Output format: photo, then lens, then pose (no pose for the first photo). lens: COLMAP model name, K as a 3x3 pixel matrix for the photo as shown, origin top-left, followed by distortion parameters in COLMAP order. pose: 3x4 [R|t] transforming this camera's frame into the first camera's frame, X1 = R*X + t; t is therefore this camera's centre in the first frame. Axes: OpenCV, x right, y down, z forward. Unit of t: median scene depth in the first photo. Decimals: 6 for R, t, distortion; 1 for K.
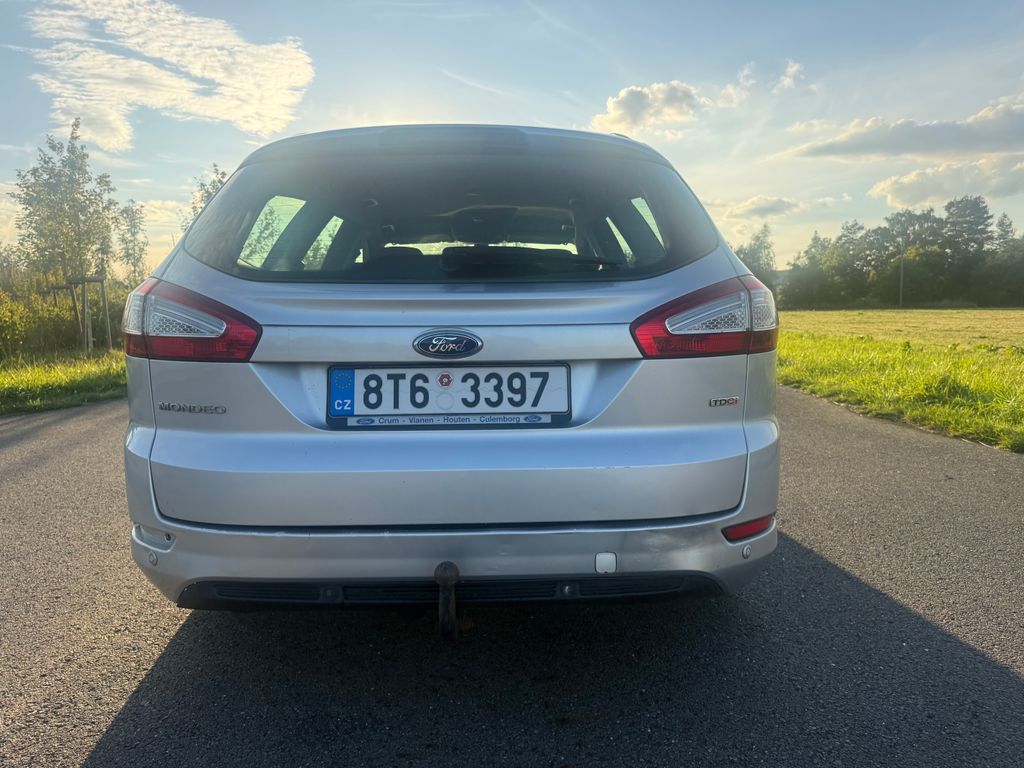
lens RADIAL K [[732.0, 0, 513.6], [0, 732.0, 382.6], [0, 0, 1]] dist [-0.009167, -0.005176]
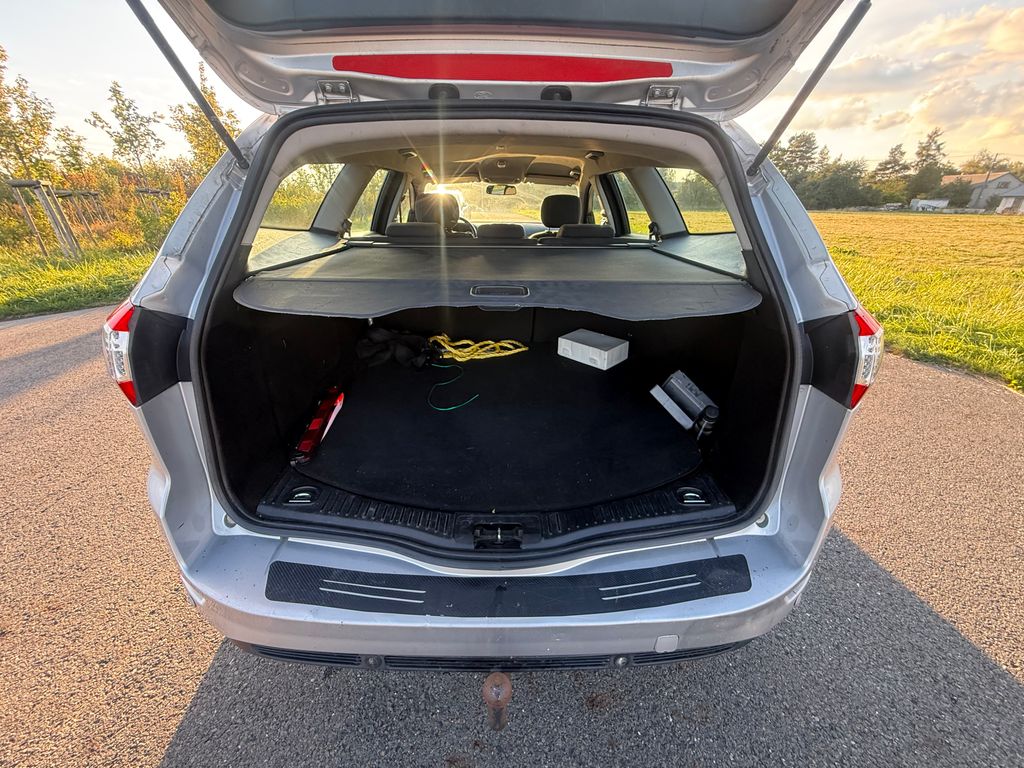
lens RADIAL K [[406.2, 0, 507.5], [0, 406.2, 388.1], [0, 0, 1]] dist [-0.004899, -0.000642]
pose [[0.999827, 0.018363, -0.002858, -0.039058], [-0.016511, 0.948325, 0.316870, -0.106540], [0.008529, -0.316769, 0.948465, 0.302164]]
